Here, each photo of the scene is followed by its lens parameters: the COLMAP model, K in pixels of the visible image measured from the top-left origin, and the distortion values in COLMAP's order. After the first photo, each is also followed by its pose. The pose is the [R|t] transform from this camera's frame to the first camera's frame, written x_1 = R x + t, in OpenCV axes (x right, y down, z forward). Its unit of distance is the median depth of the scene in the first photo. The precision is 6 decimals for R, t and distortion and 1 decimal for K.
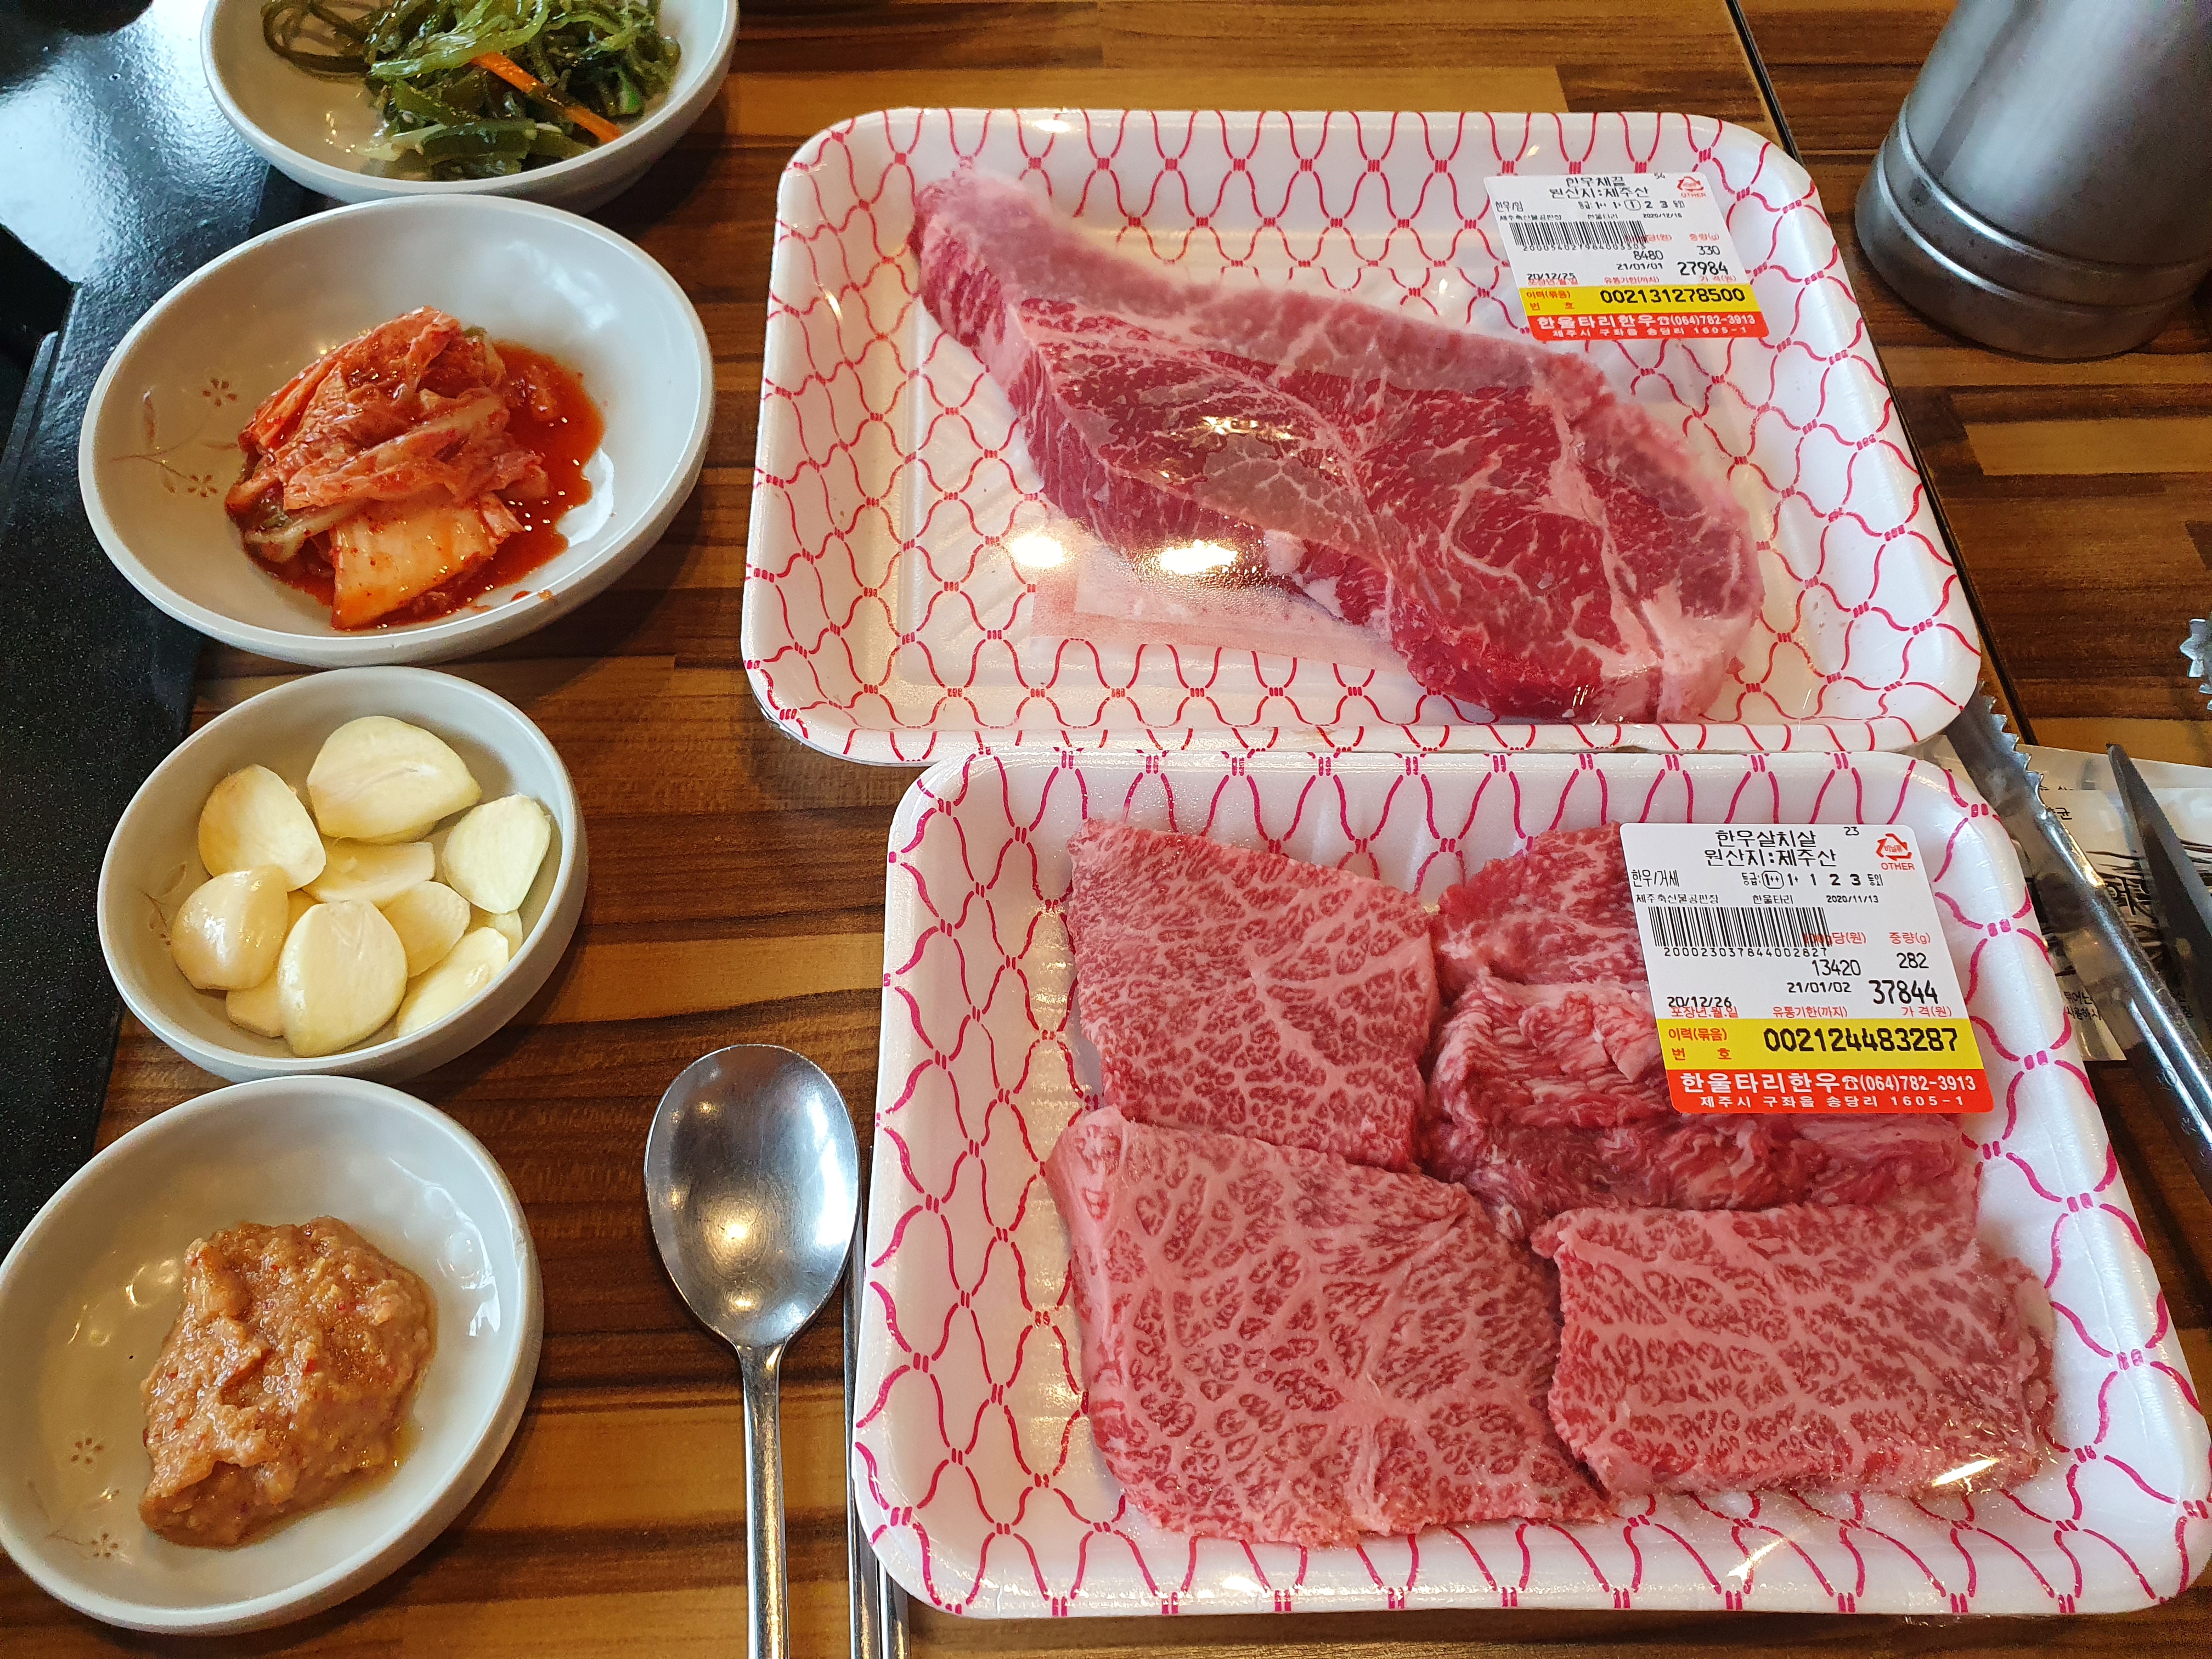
lens RADIAL K [[1704.4, 0, 1056.4], [0, 1704.4, 841.7], [0, 0, 1]] dist [-0.025889, -0.013242]
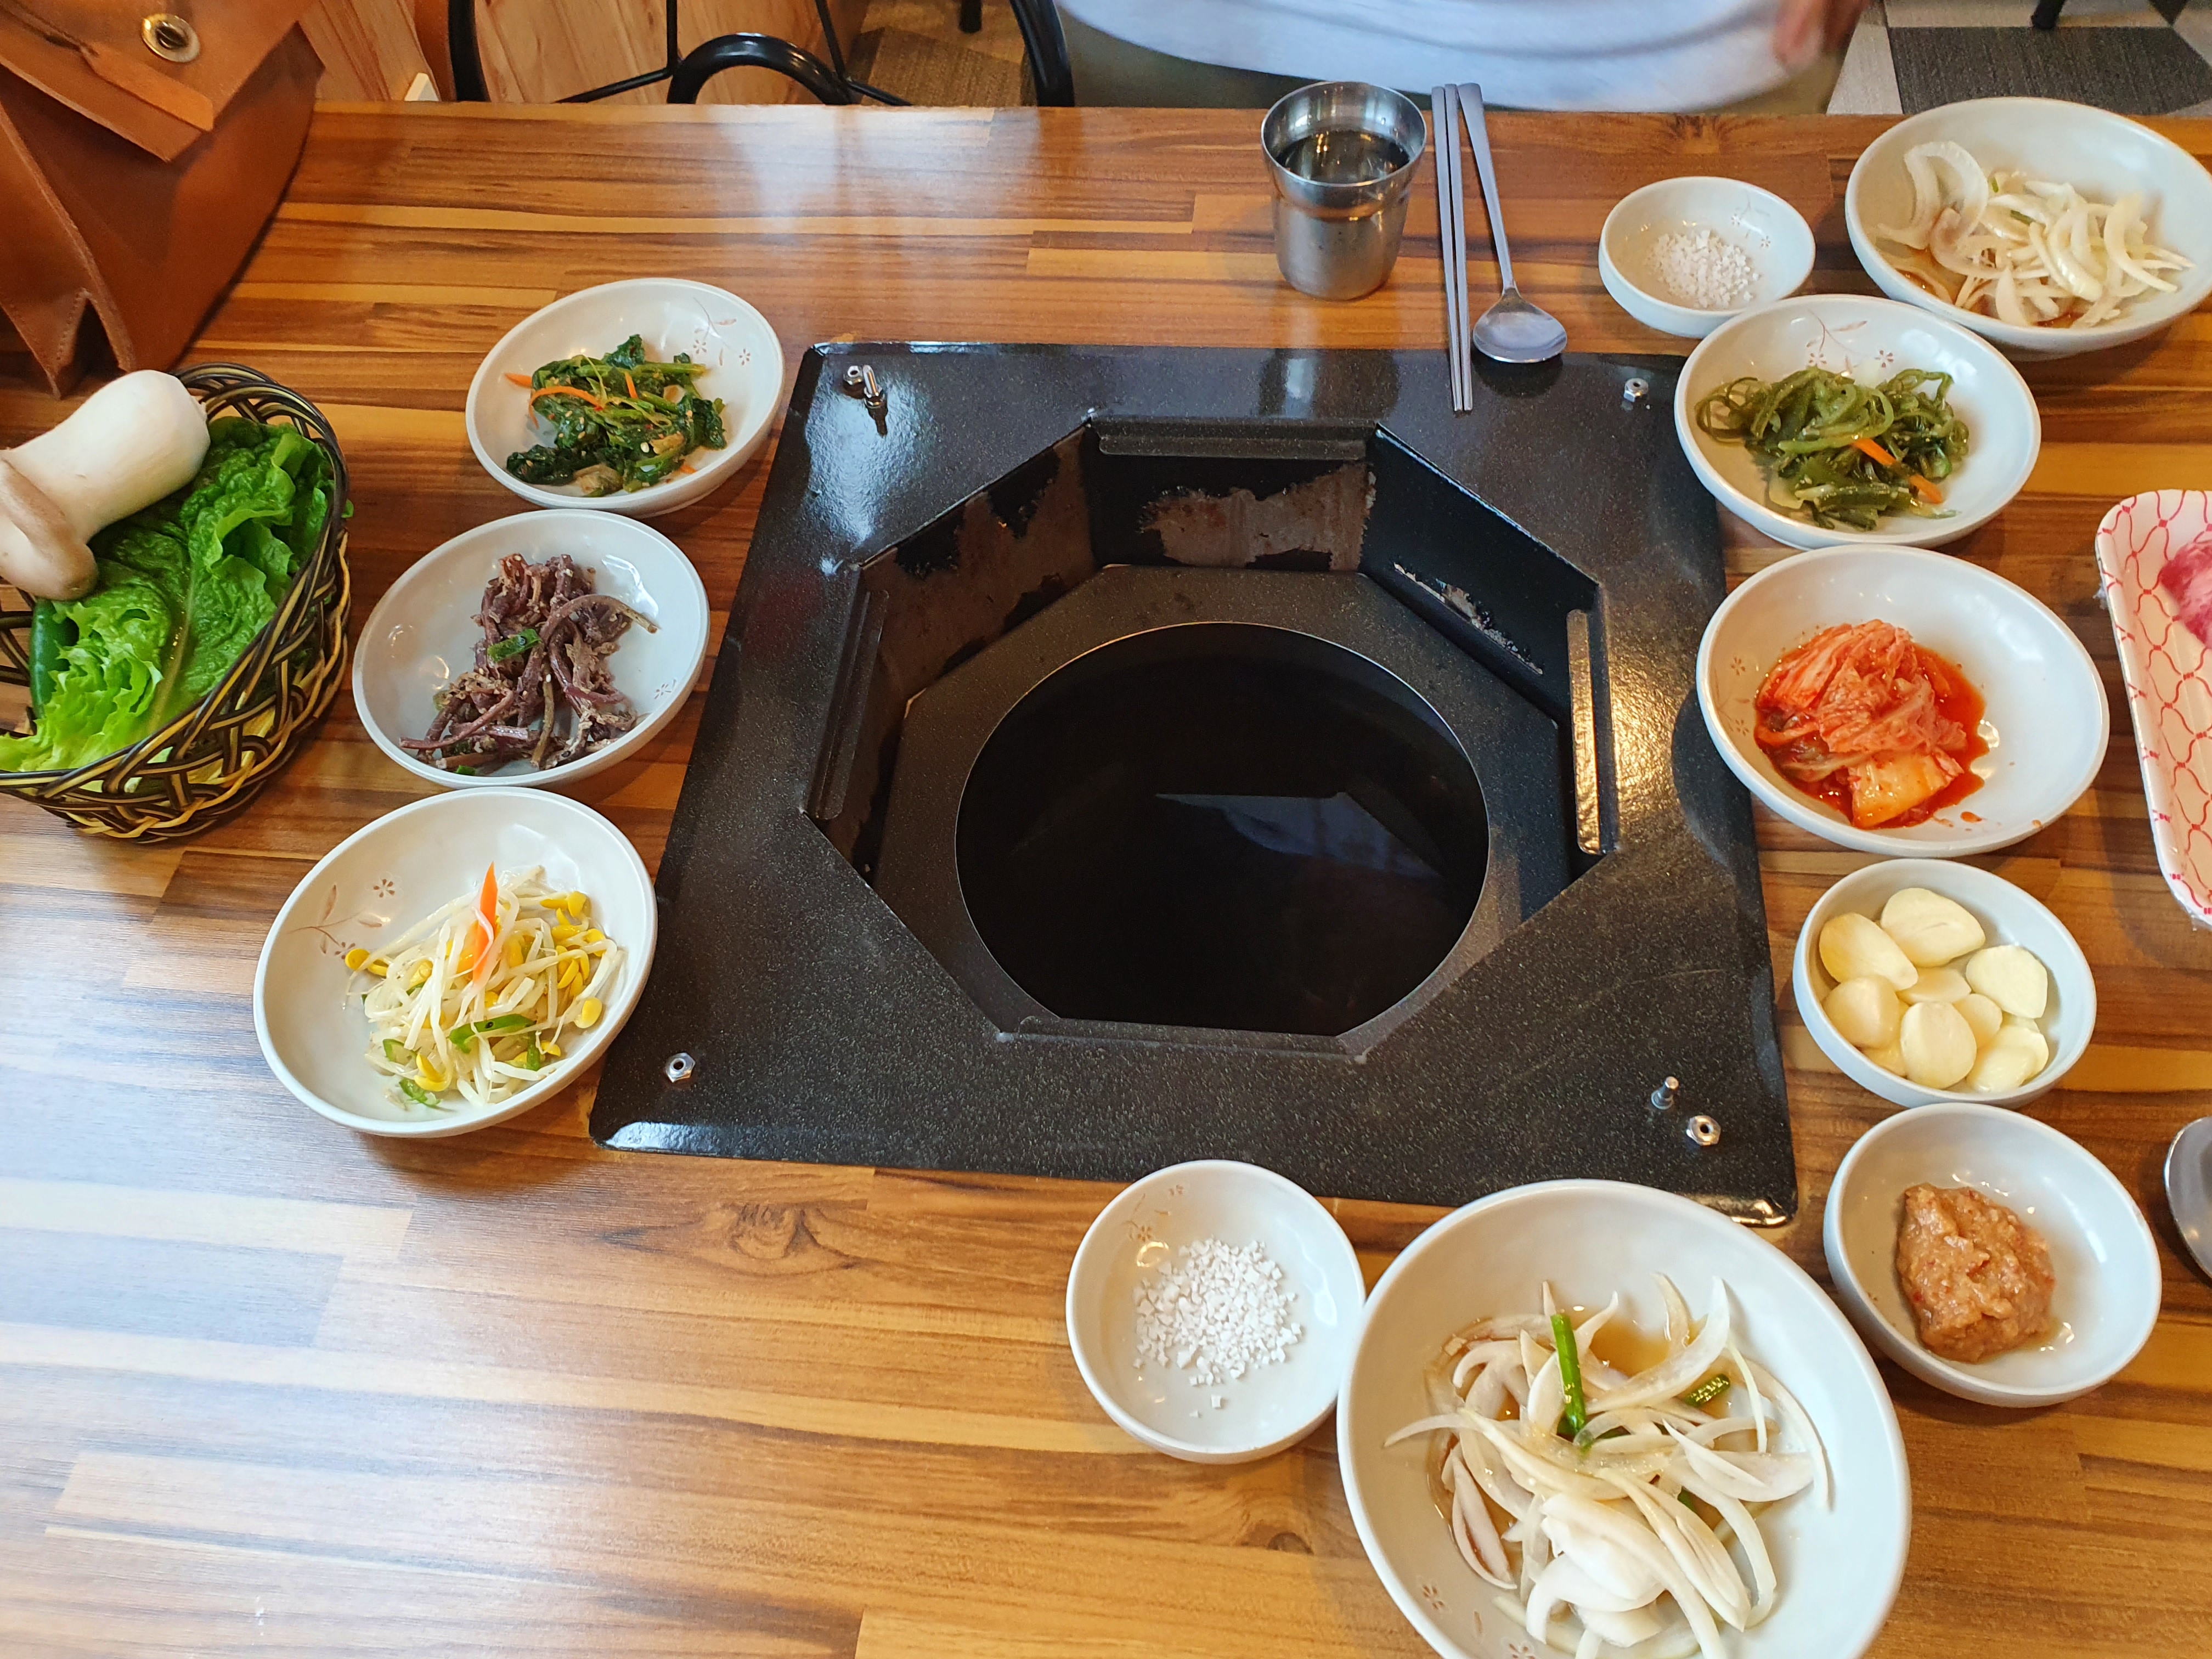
lens RADIAL K [[1704.4, 0, 1106.9], [0, 1704.4, 830.6], [0, 0, 1]] dist [-0.025889, -0.013242]
pose [[0.970280, 0.076105, -0.229705, -0.636306], [-0.089694, 0.994749, -0.049290, 0.016500], [0.224748, 0.068428, 0.972011, -0.615851]]
